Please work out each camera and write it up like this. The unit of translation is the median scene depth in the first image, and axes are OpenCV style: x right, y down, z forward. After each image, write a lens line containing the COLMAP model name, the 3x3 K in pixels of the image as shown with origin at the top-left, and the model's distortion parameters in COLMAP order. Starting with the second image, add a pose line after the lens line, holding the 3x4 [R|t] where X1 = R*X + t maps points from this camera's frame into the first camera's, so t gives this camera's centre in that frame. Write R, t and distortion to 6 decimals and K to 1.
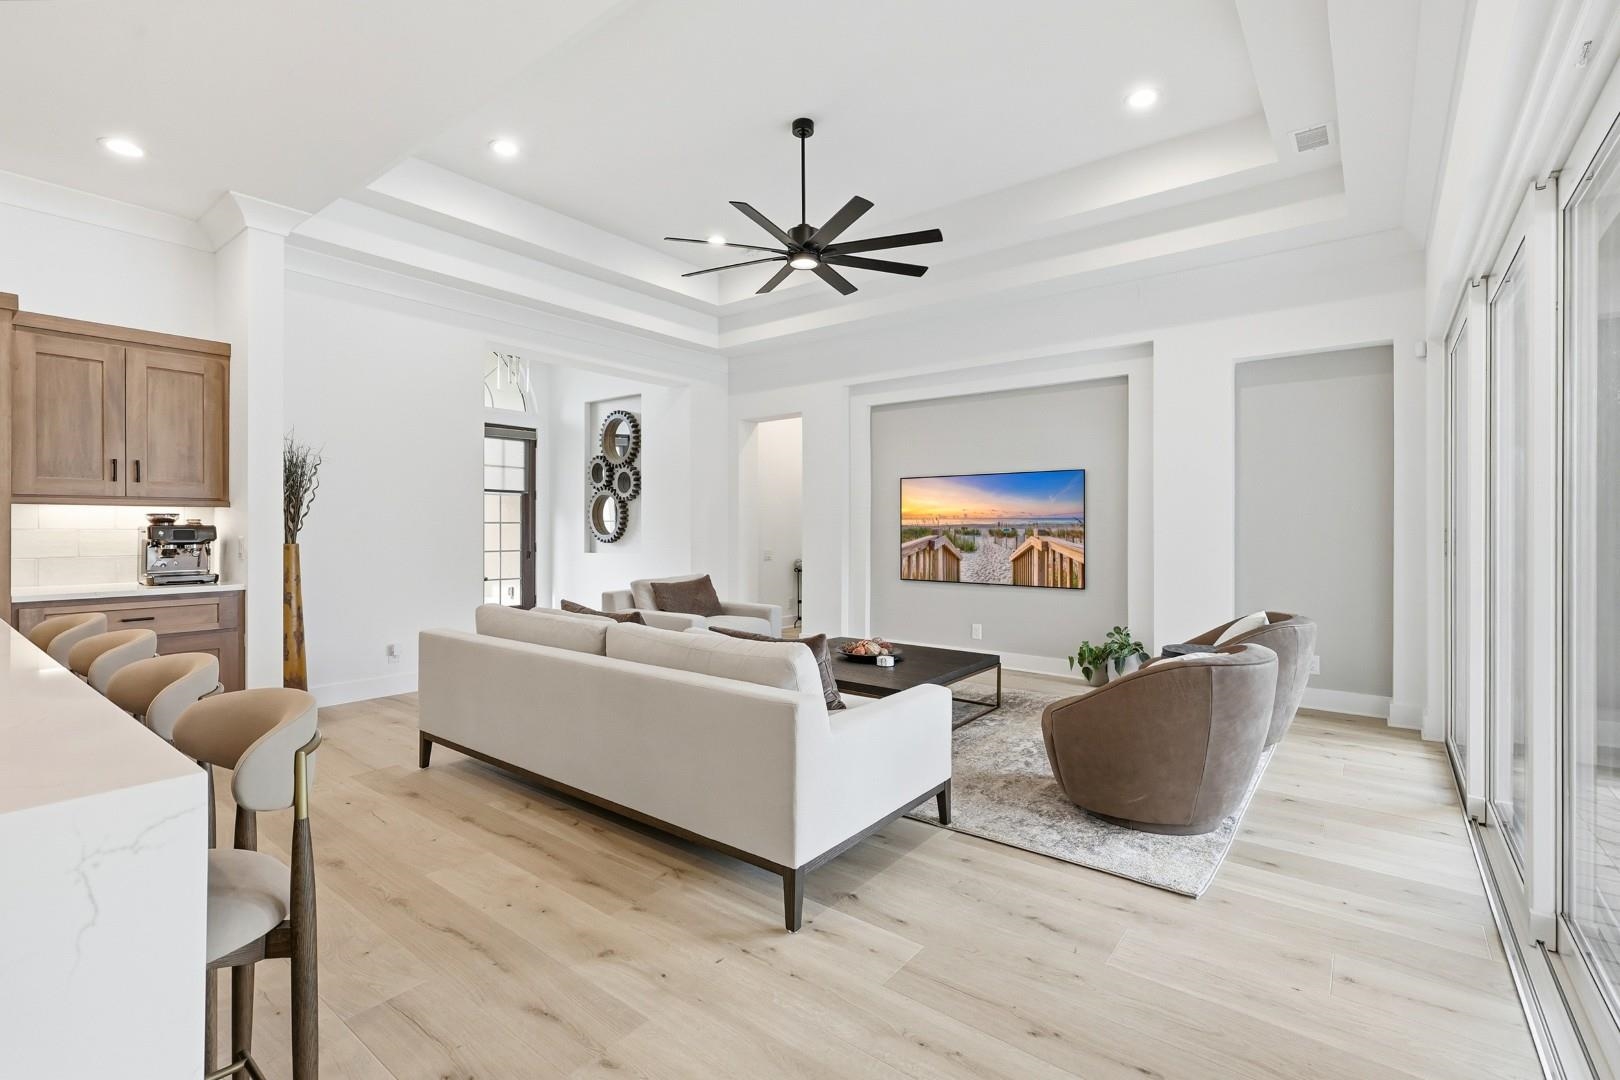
lens RADIAL K [[721.8, 0, 804.2], [0, 721.8, 527.3], [0, 0, 1]] dist [-0.002033, -0.000347]
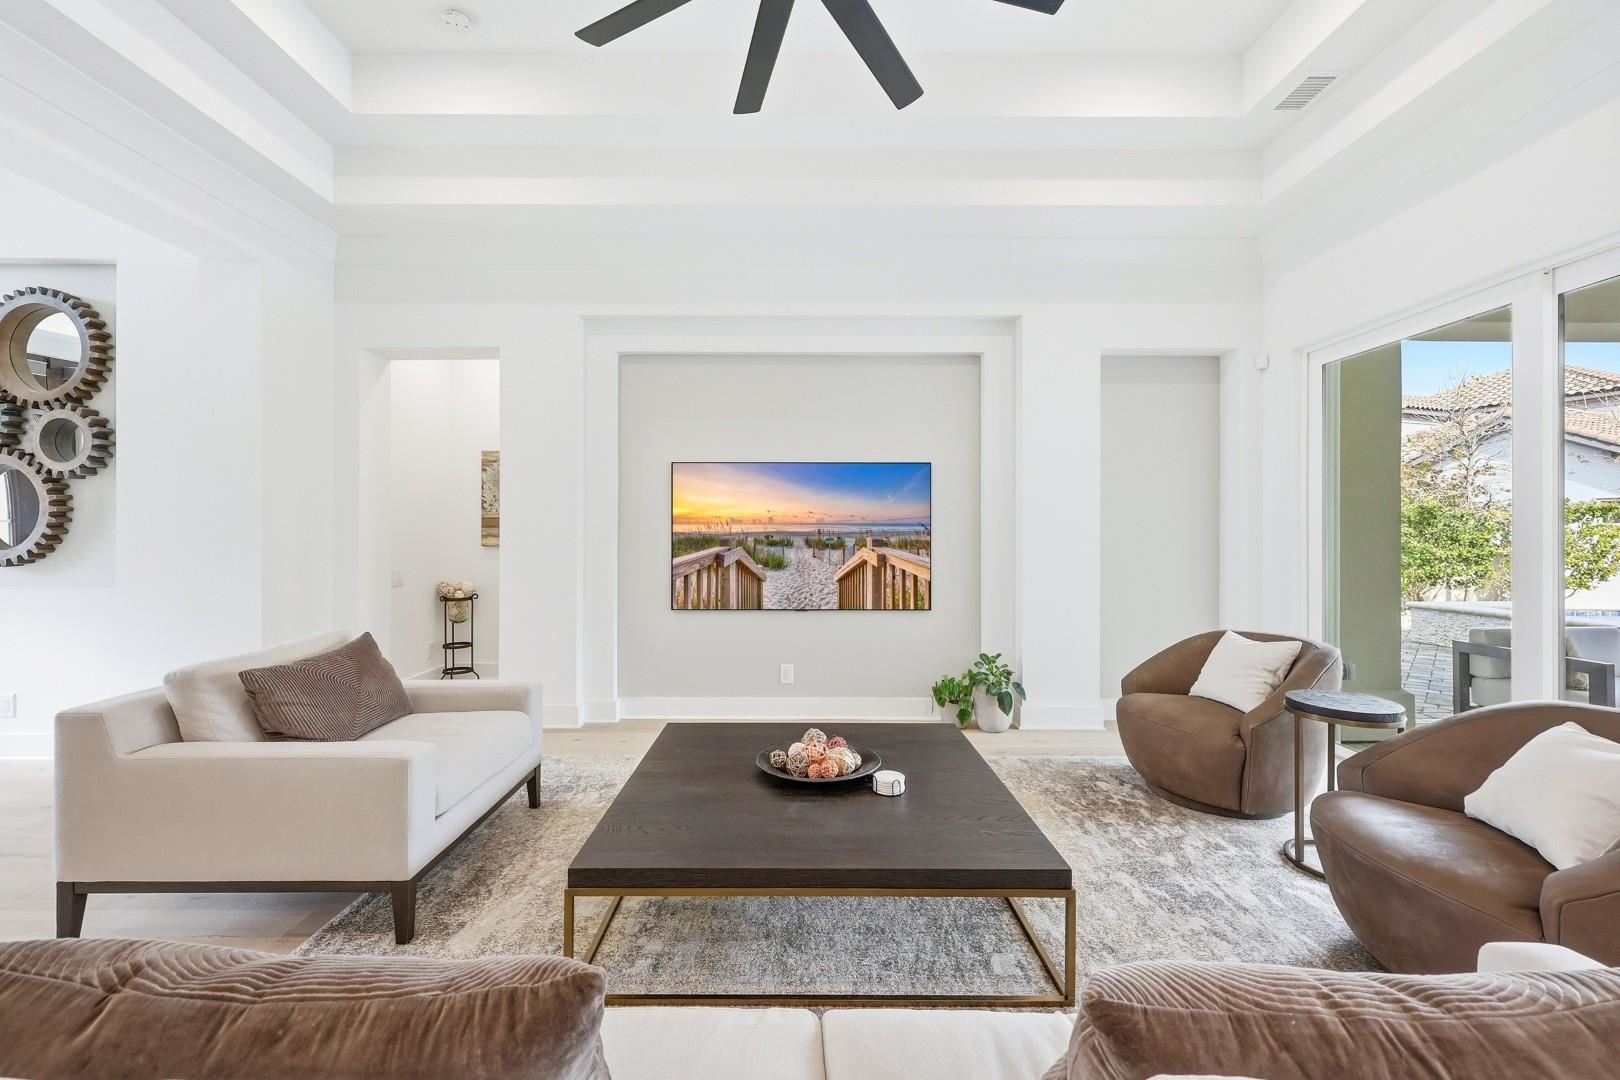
lens RADIAL K [[687.7, 0, 818.5], [0, 687.7, 532.8], [0, 0, 1]] dist [0.000169, -0.000256]
pose [[0.795712, 0.004322, 0.605659, -0.172371], [-0.003625, 0.999991, -0.002372, -0.001420], [-0.605664, -0.000308, 0.795721, 0.454258]]
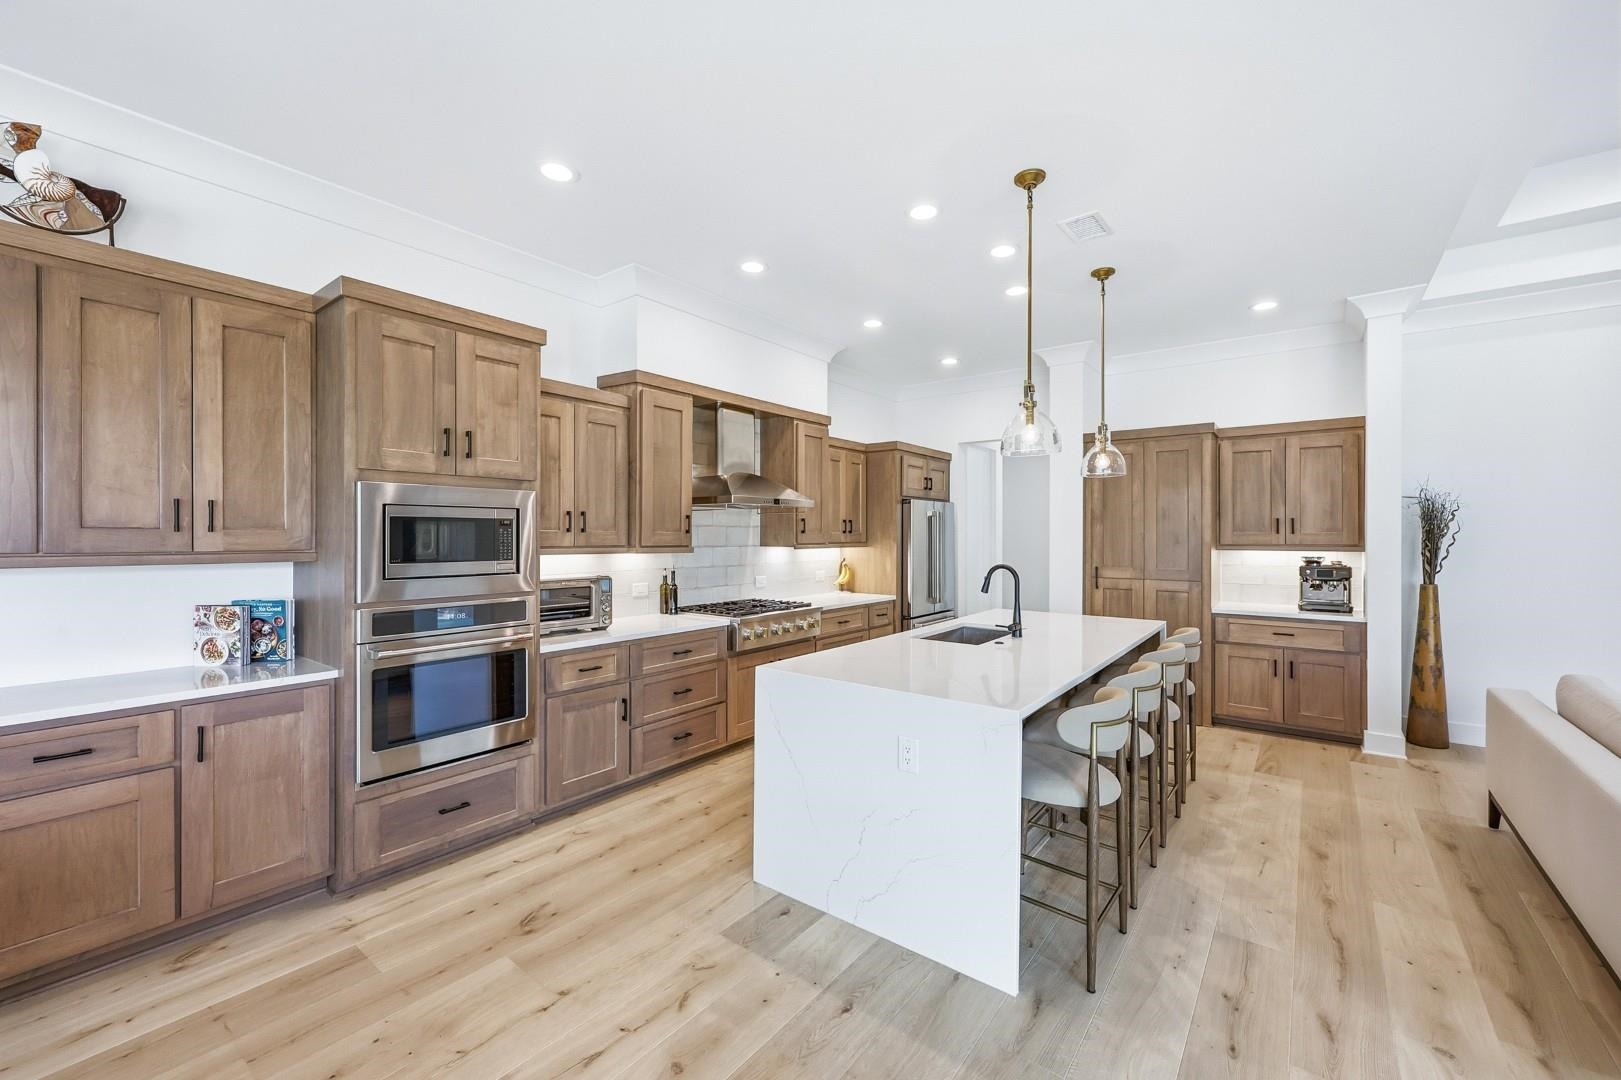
lens RADIAL K [[674.8, 0, 801.4], [0, 674.8, 535.1], [0, 0, 1]] dist [-0.000655, 0.000175]
pose [[-0.005905, 0.004191, -0.999974, 0.242948], [0.001277, 0.999990, 0.004183, -0.044801], [0.999982, -0.001252, -0.005910, 0.048915]]
